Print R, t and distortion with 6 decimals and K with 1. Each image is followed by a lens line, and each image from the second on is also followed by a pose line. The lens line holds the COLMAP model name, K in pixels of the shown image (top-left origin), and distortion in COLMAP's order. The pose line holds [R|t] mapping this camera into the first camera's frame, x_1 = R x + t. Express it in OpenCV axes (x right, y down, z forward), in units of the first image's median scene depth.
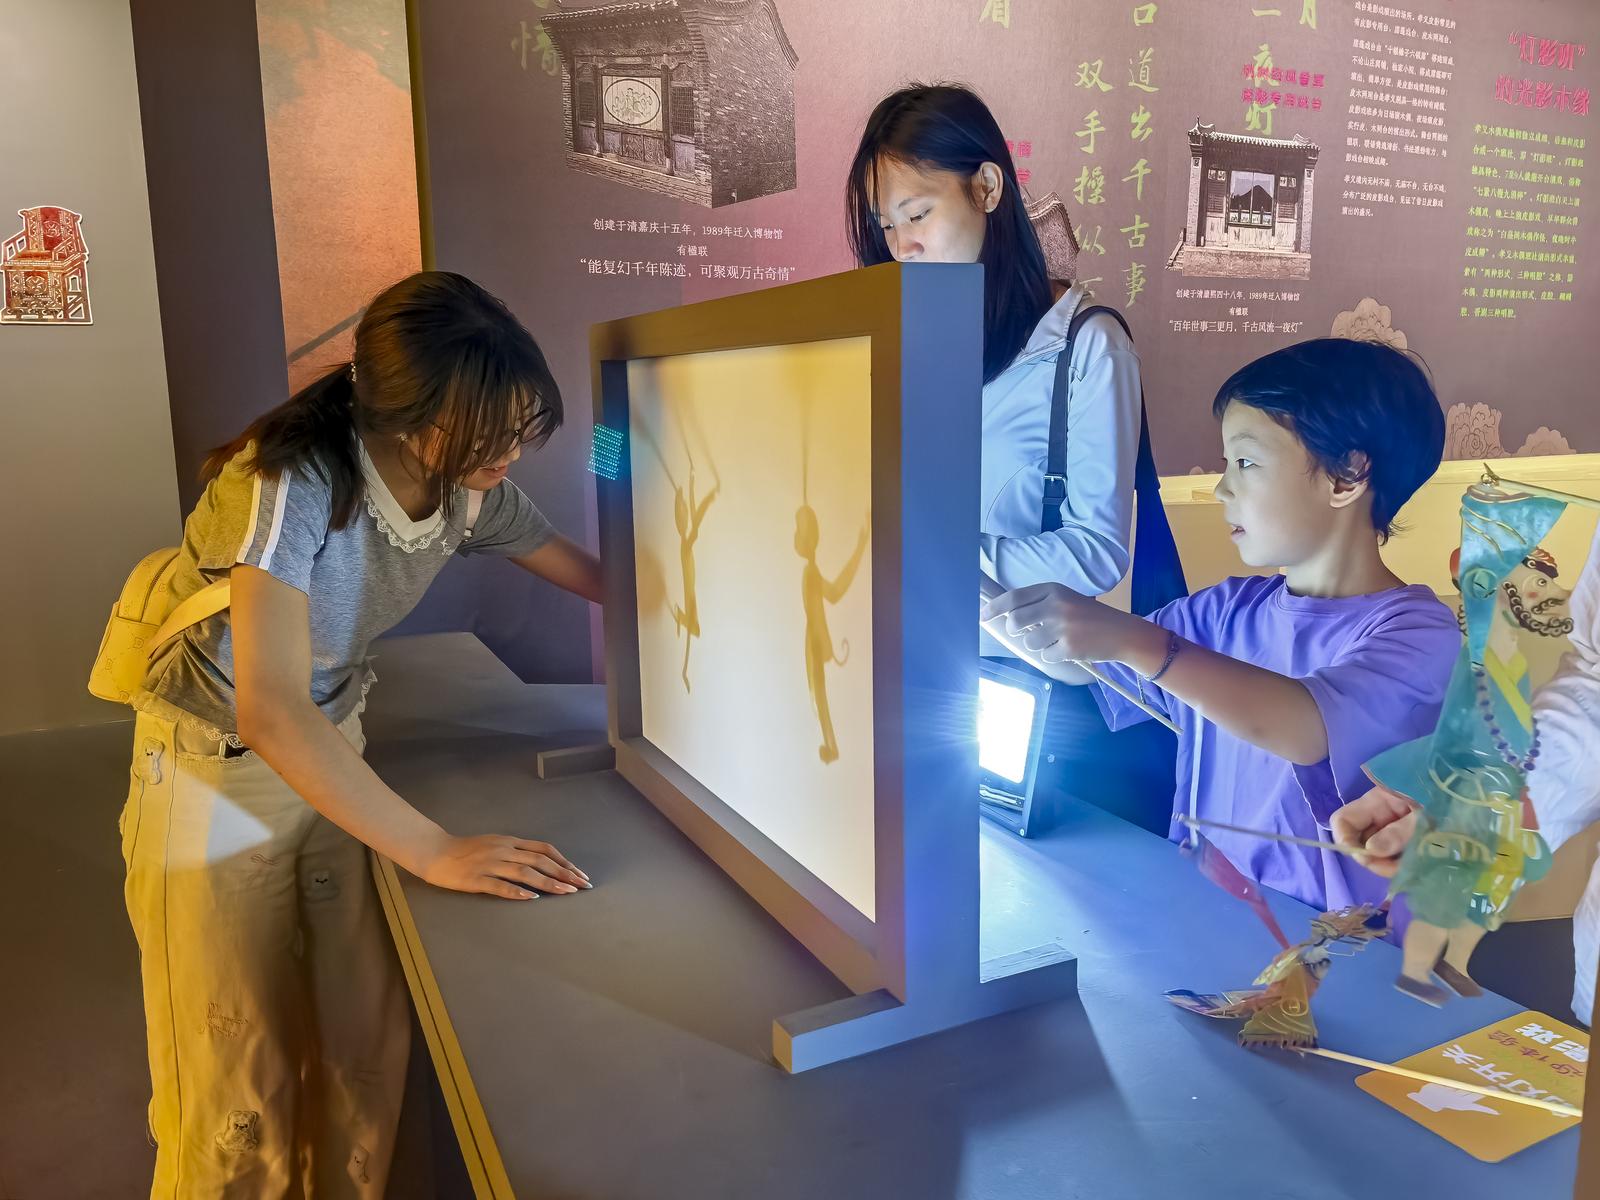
lens RADIAL K [[1130.3, 0, 804.8], [0, 1130.3, 597.5], [0, 0, 1]] dist [0.020378, -0.040384]
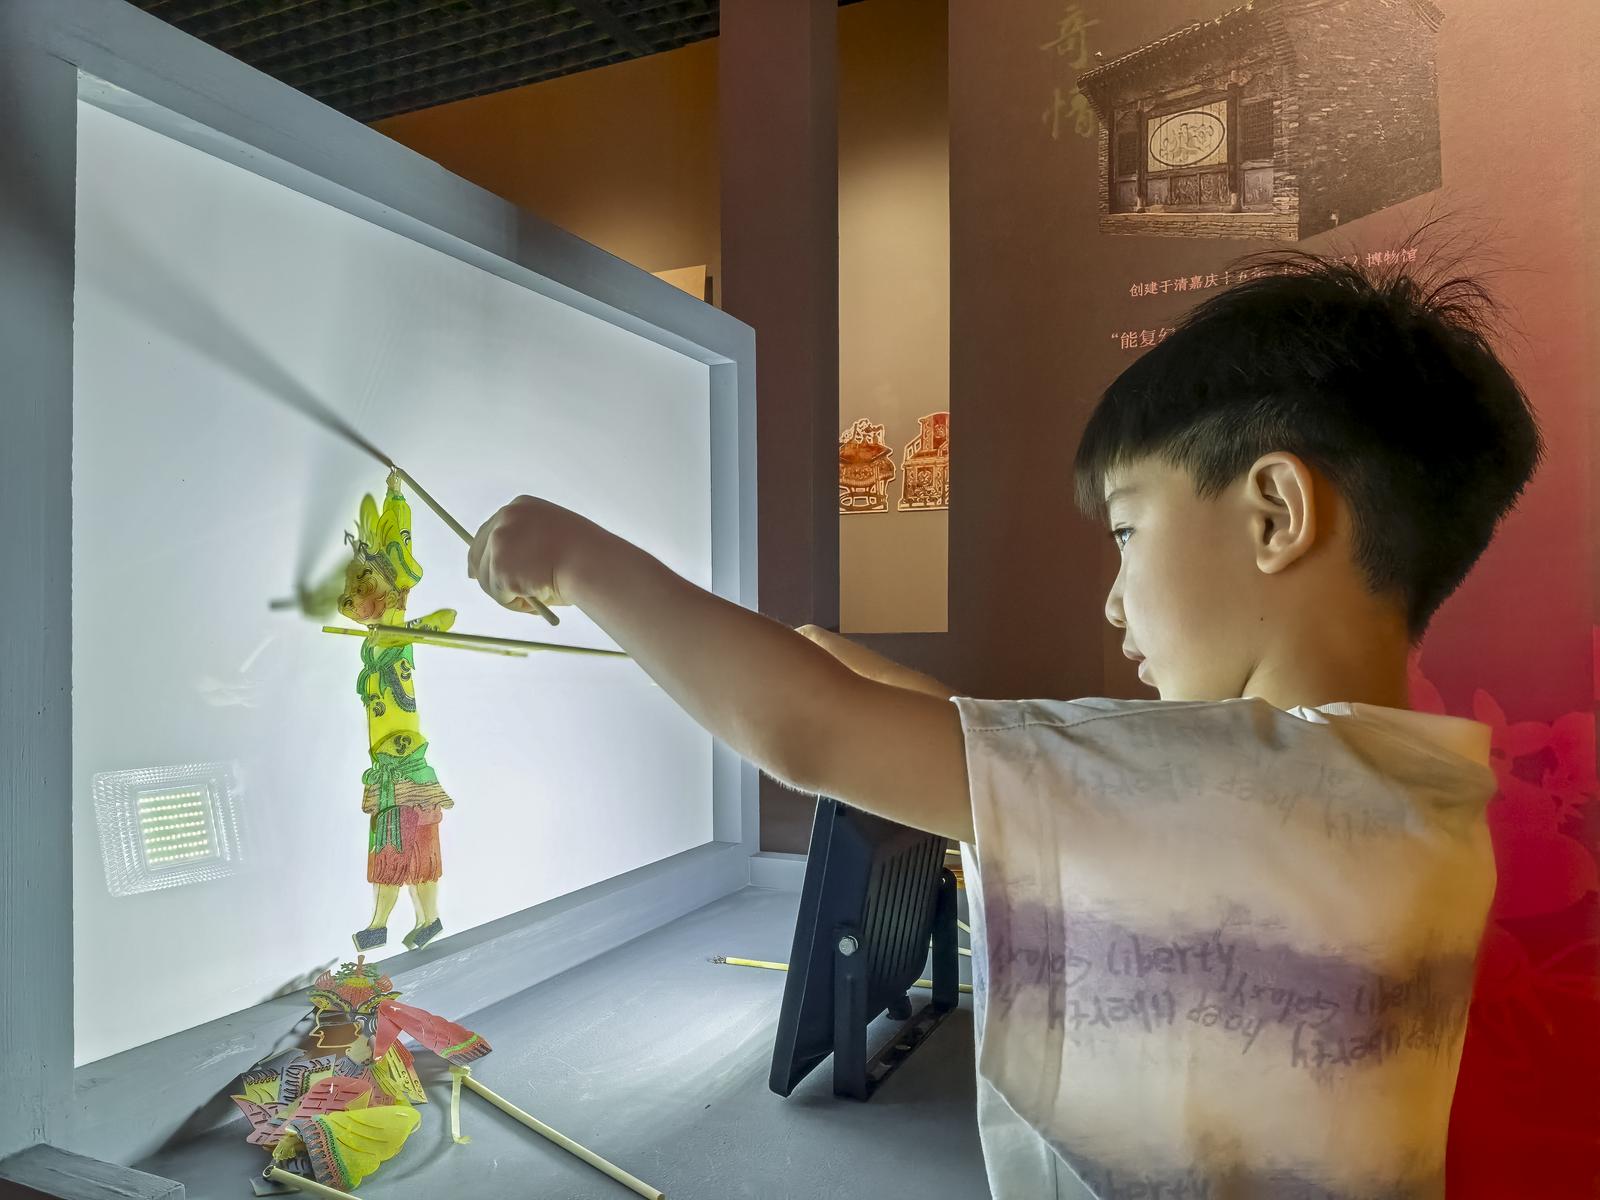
lens RADIAL K [[1130.3, 0, 801.1], [0, 1130.3, 608.6], [0, 0, 1]] dist [0.020378, -0.040384]
pose [[0.631529, -0.005849, -0.775330, 0.301265], [-0.133460, 0.984227, -0.116132, 0.028575], [0.763780, 0.176816, 0.620787, 0.335766]]
